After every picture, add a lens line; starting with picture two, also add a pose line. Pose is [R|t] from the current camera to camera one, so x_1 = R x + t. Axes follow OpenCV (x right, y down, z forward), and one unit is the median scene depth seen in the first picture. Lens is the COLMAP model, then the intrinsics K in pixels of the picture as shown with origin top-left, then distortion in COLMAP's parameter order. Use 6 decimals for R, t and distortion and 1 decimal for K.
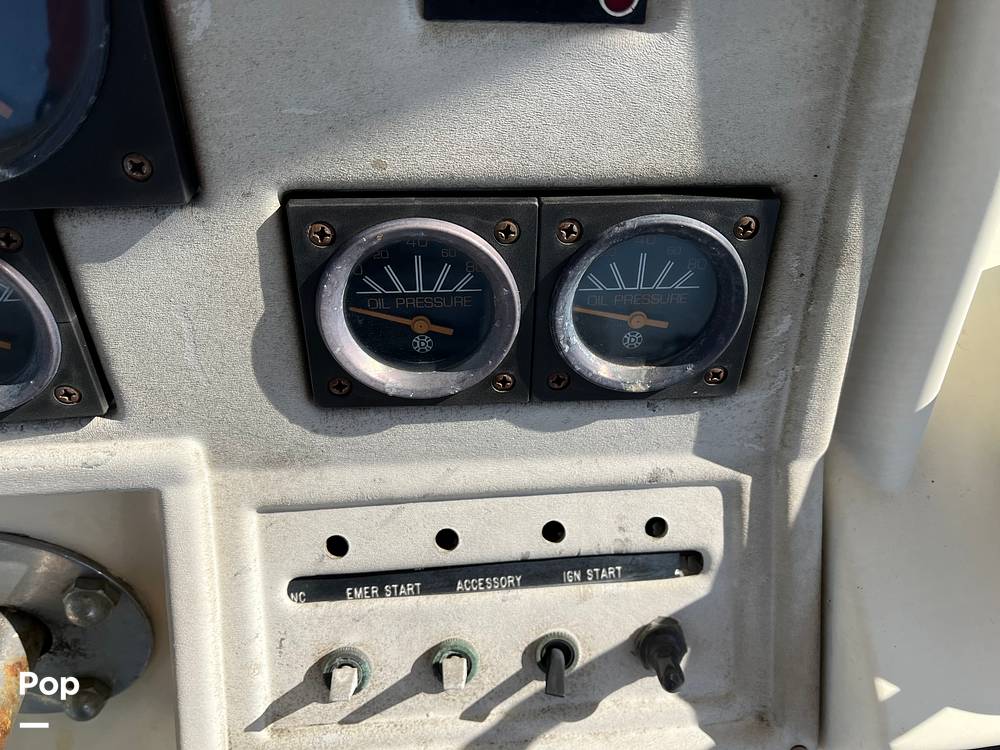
lens RADIAL K [[772.2, 0, 501.0], [0, 772.2, 379.3], [0, 0, 1]] dist [0.054177, -0.073247]
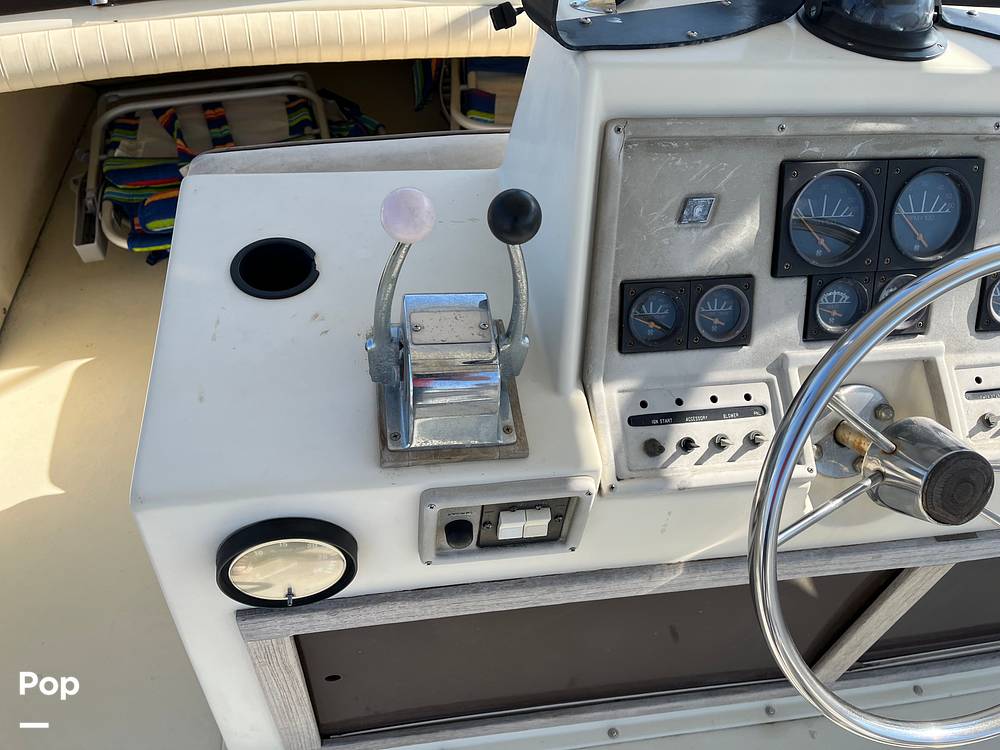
lens RADIAL K [[772.2, 0, 492.2], [0, 772.2, 378.6], [0, 0, 1]] dist [0.054177, -0.073247]
pose [[0.996852, -0.045805, 0.064720, -2.441022], [0.064049, 0.946347, -0.316743, 1.113300], [-0.046740, 0.319891, 0.946301, -1.936065]]
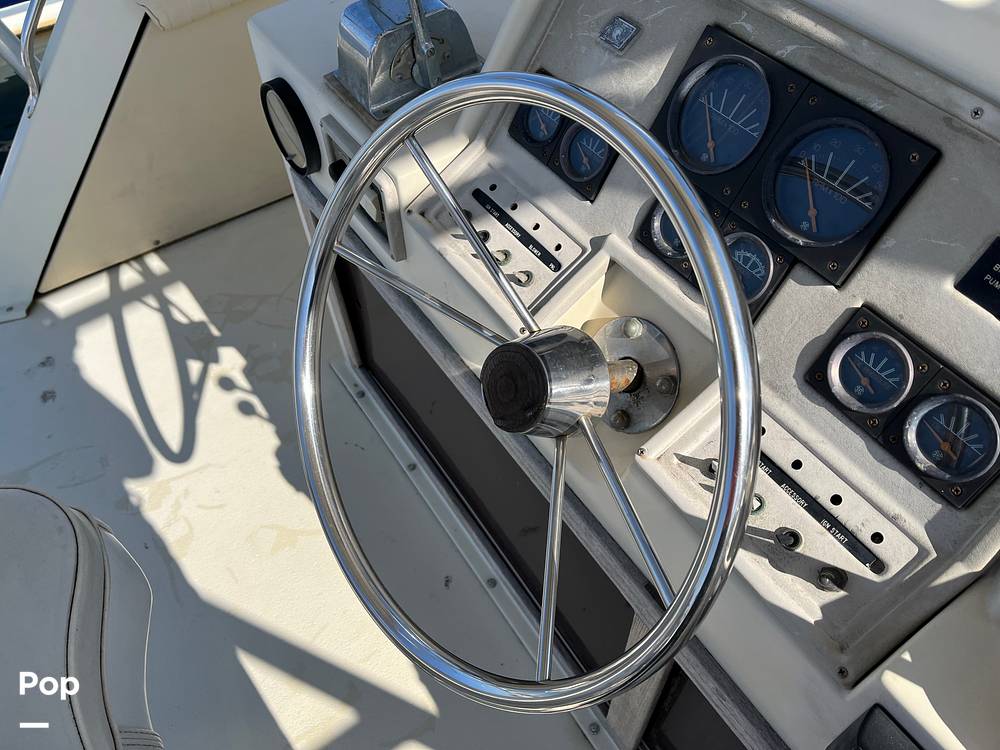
lens RADIAL K [[772.2, 0, 509.7], [0, 772.2, 371.8], [0, 0, 1]] dist [0.054177, -0.073247]
pose [[0.495841, 0.625986, -0.601900, 0.713964], [-0.778817, 0.627160, 0.010672, 0.678569], [0.384168, 0.463479, 0.798500, -1.229943]]
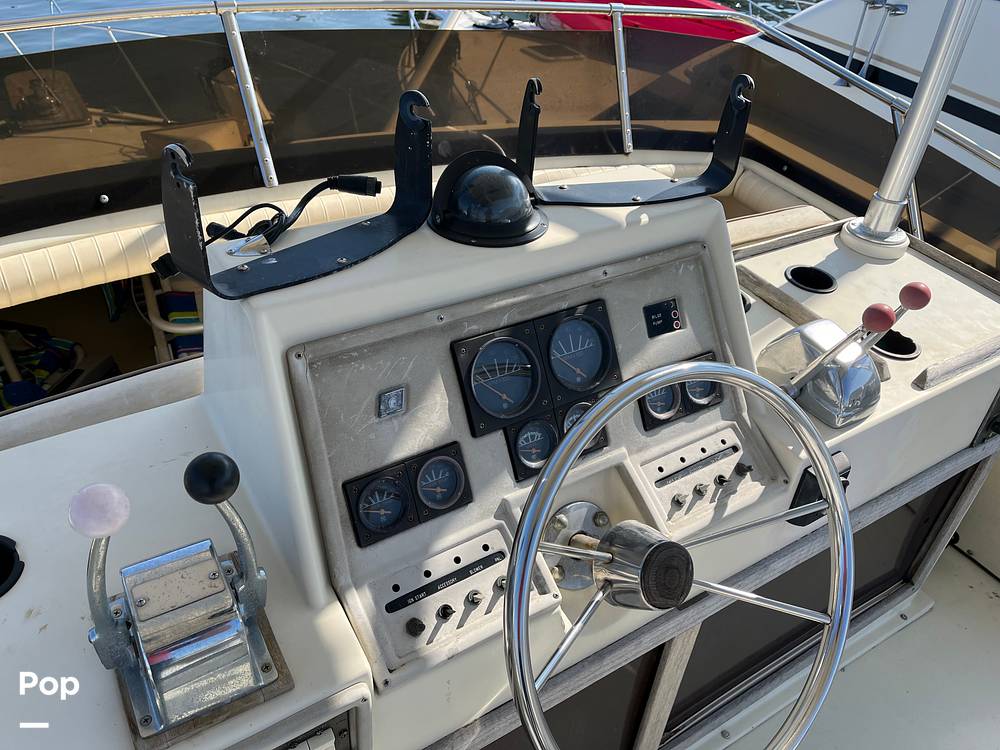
lens RADIAL K [[772.2, 0, 502.5], [0, 772.2, 364.6], [0, 0, 1]] dist [0.054177, -0.073247]
pose [[0.881621, -0.272331, 0.385460, -2.251387], [0.424901, 0.813501, -0.397085, 0.992342], [-0.205434, 0.513861, 0.832913, -2.271349]]
